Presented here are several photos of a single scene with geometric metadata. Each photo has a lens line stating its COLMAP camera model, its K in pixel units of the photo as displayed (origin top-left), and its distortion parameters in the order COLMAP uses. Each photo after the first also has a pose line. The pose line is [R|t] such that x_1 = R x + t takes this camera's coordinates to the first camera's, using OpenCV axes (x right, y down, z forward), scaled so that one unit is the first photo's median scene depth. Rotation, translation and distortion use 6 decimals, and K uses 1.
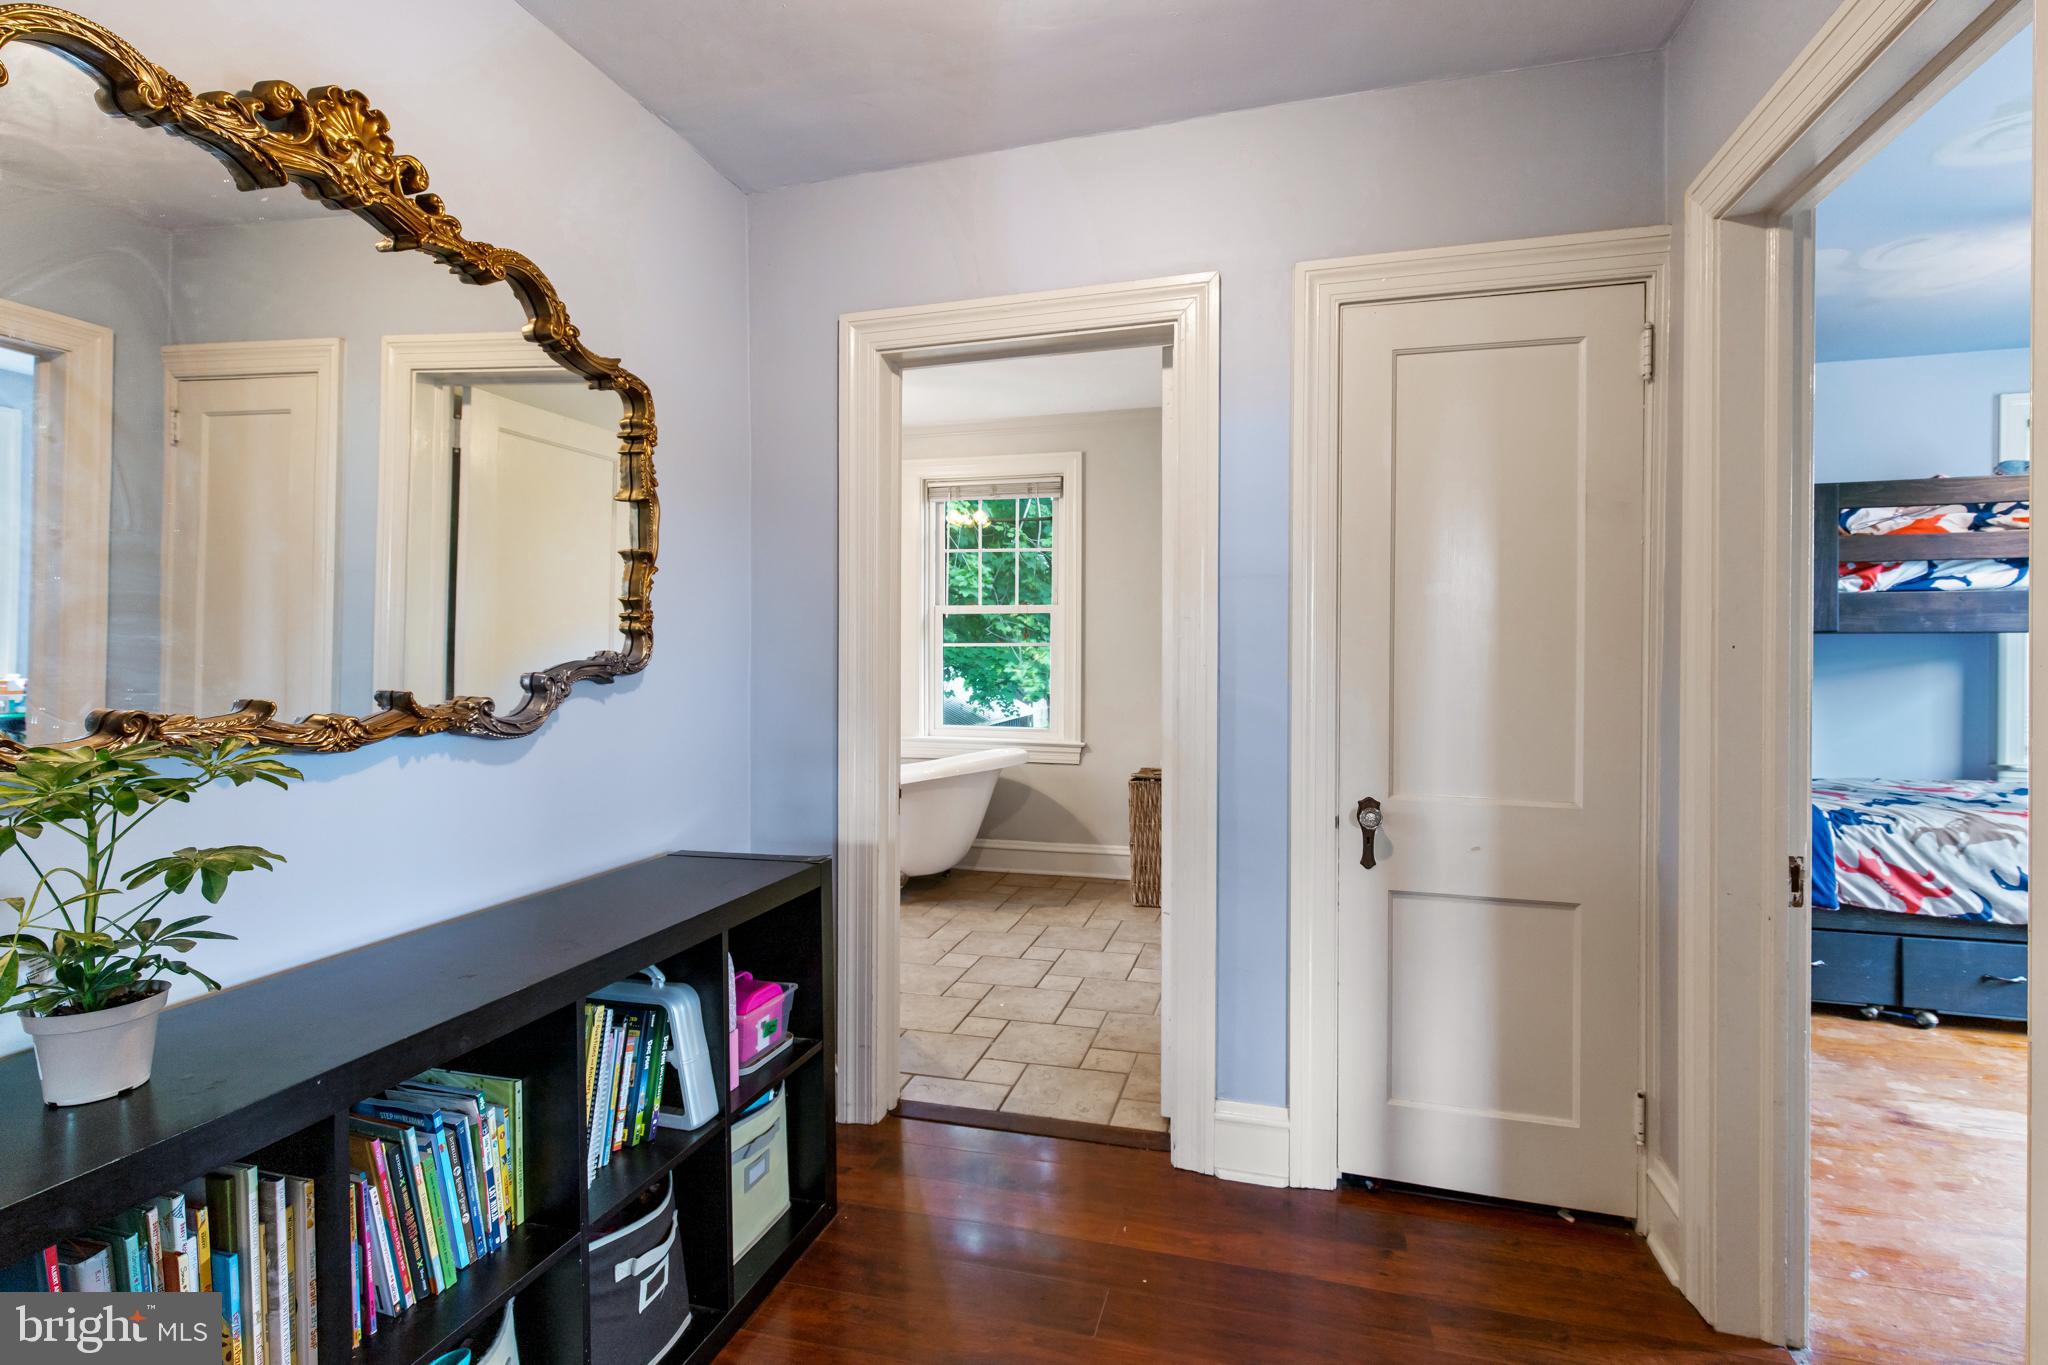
lens RADIAL K [[936.1, 0, 1029.3], [0, 936.1, 671.1], [0, 0, 1]] dist [0.005150, -0.001912]
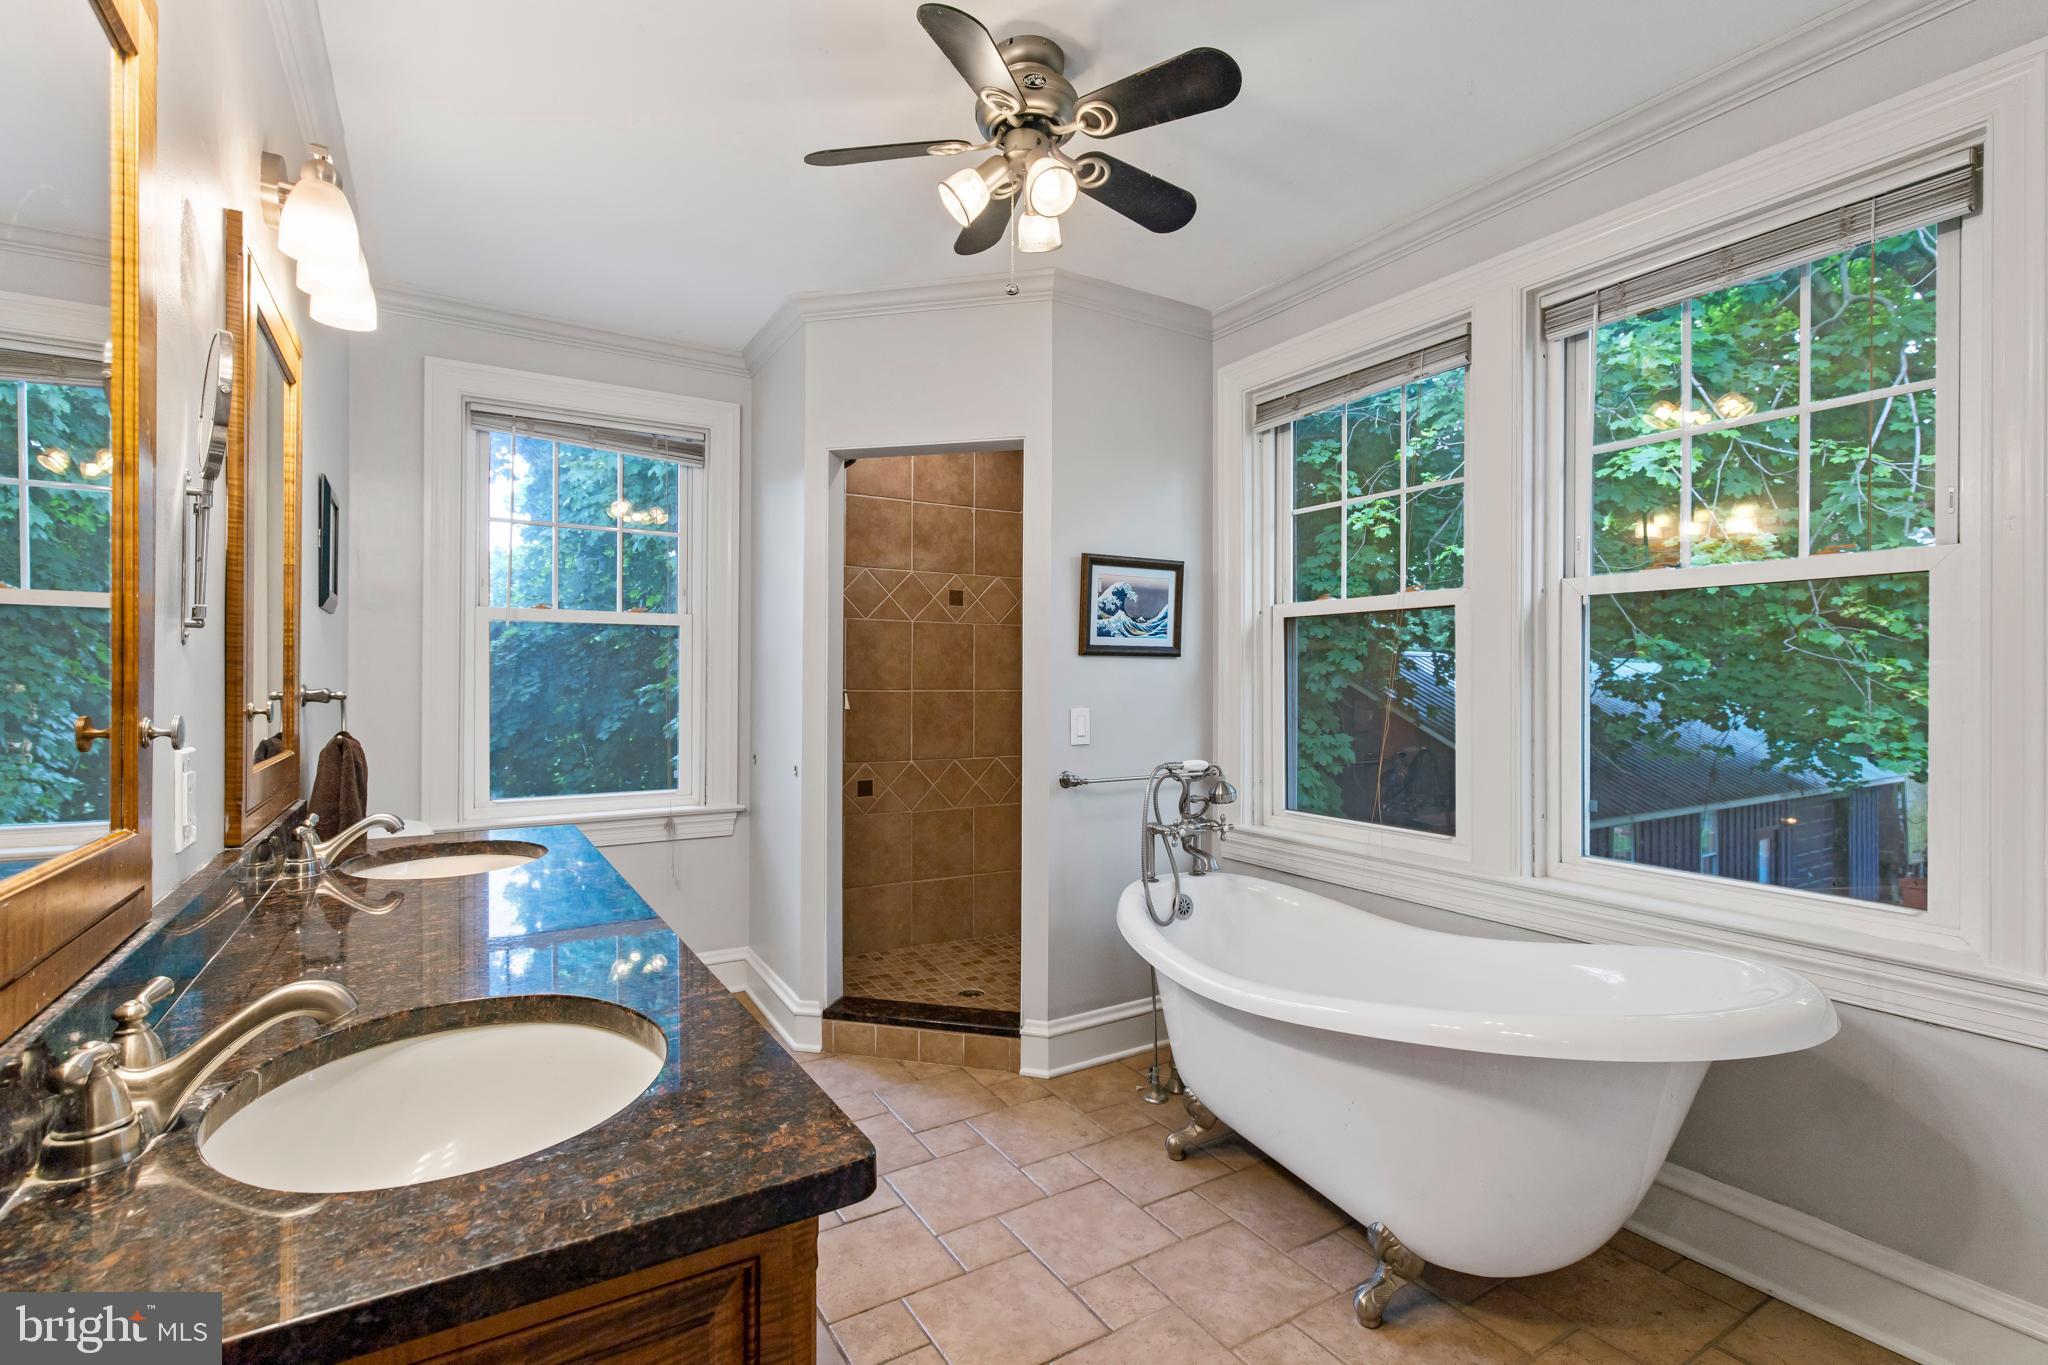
lens RADIAL K [[936.1, 0, 1054.9], [0, 936.1, 680.1], [0, 0, 1]] dist [0.005150, -0.001912]
pose [[0.730145, 0.004735, -0.683276, 0.023849], [-0.016899, 0.999795, -0.011130, -0.015713], [0.683083, 0.019673, 0.730075, 0.533013]]
